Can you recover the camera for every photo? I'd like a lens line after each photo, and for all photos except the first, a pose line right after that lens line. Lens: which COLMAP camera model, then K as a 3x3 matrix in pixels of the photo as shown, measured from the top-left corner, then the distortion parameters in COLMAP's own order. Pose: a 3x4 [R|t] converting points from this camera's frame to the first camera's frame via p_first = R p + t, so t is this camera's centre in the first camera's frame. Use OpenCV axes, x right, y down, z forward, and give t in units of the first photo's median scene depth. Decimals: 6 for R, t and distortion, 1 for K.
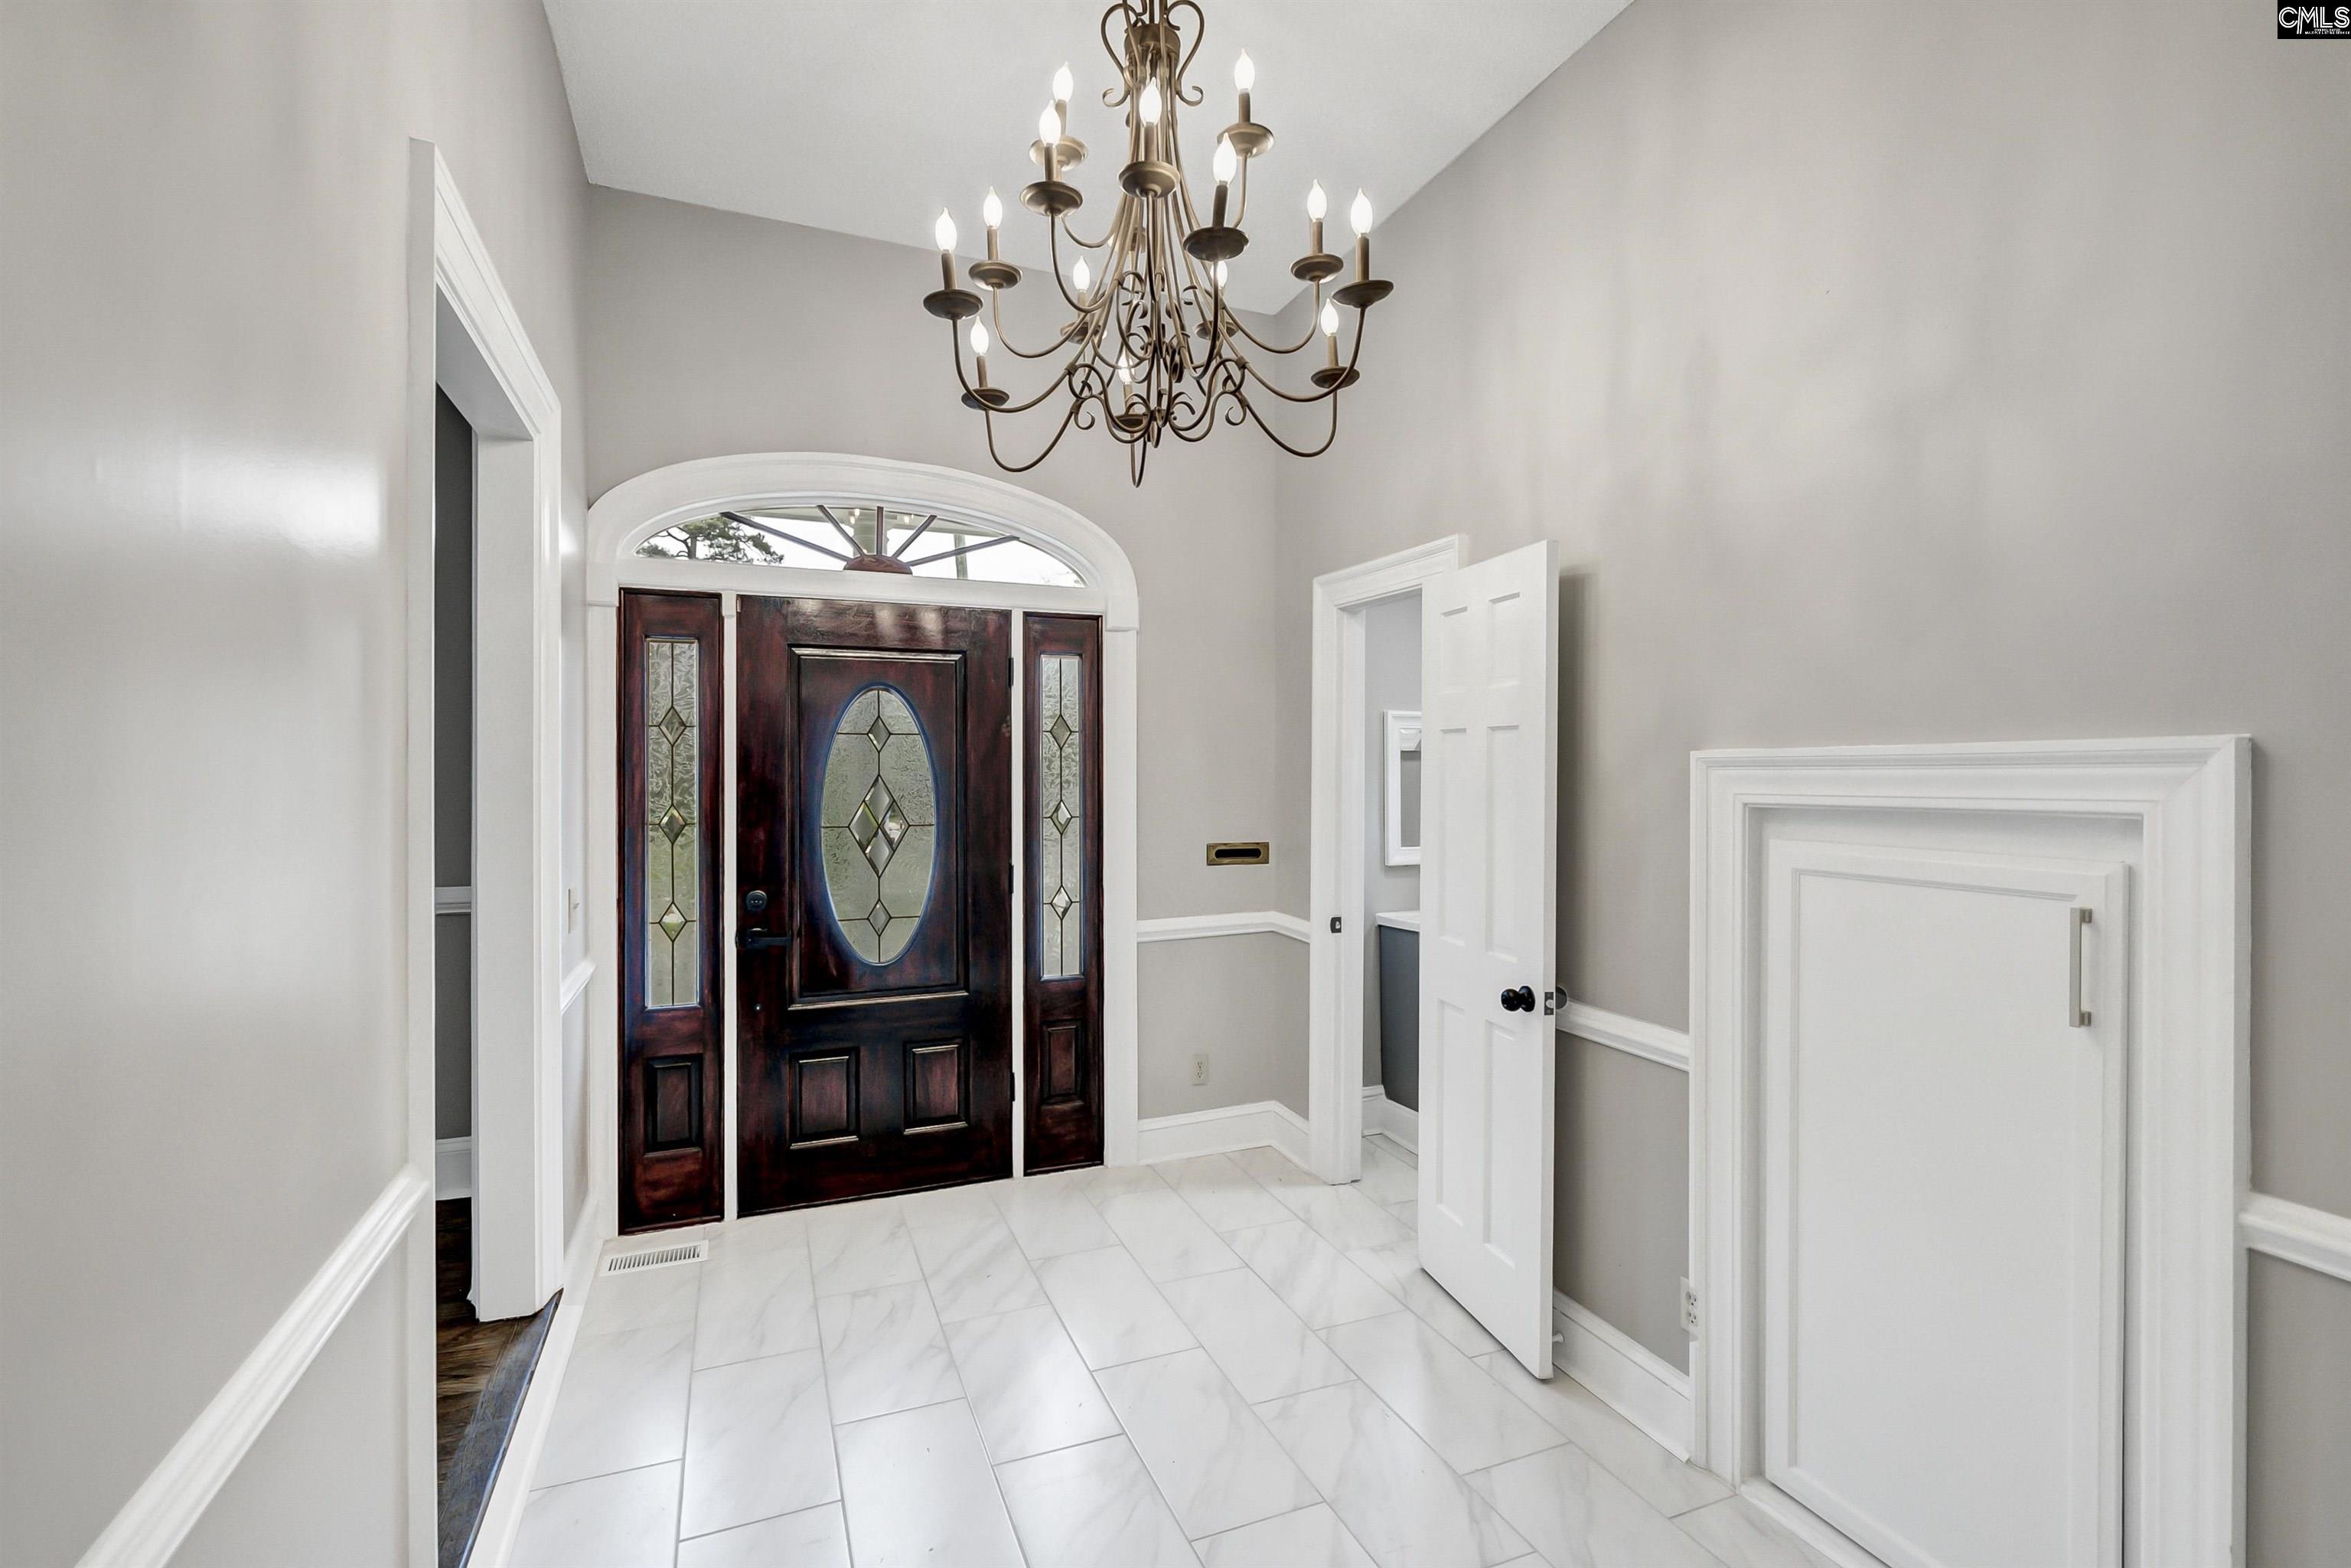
lens RADIAL K [[1021.9, 0, 1167.9], [0, 1021.9, 780.5], [0, 0, 1]] dist [0.000715, 0.000109]
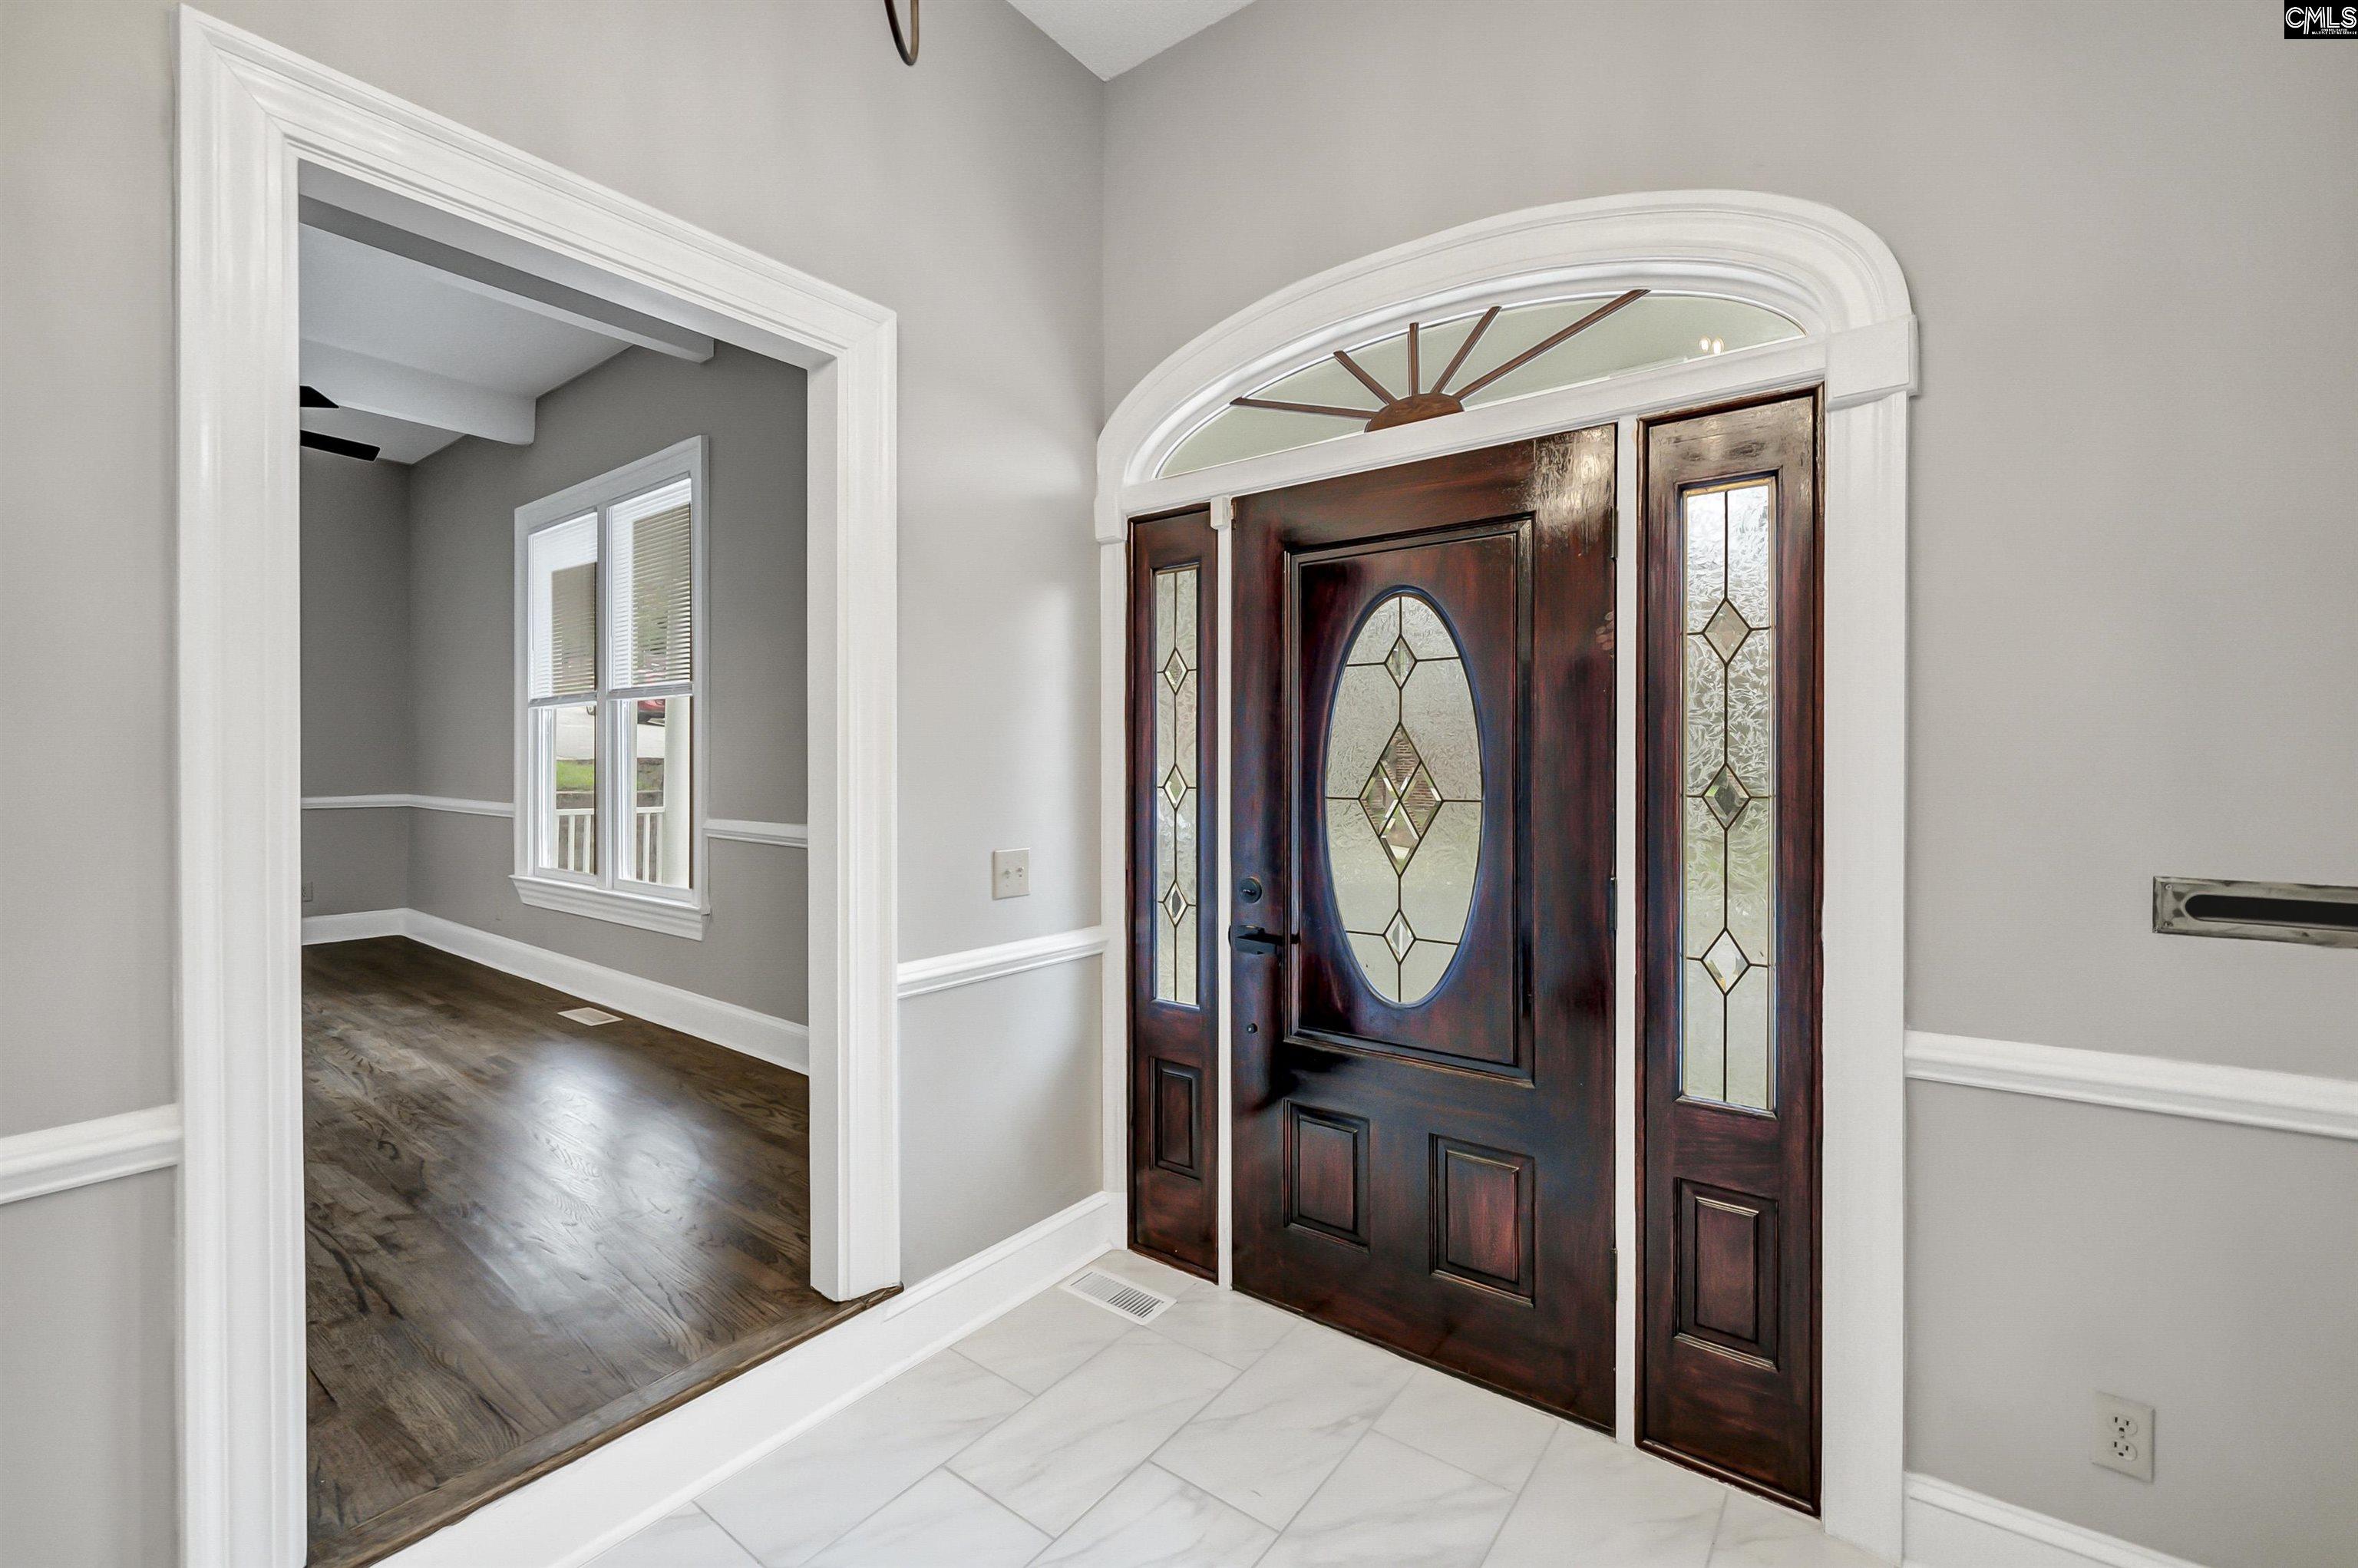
lens RADIAL K [[994.4, 0, 1185.4], [0, 994.4, 768.0], [0, 0, 1]] dist [-0.001234, 0.000635]
pose [[0.500875, 0.003494, -0.865513, 0.206782], [-0.003680, 0.999991, 0.001907, 0.022923], [0.865512, 0.002231, 0.500884, 0.542043]]
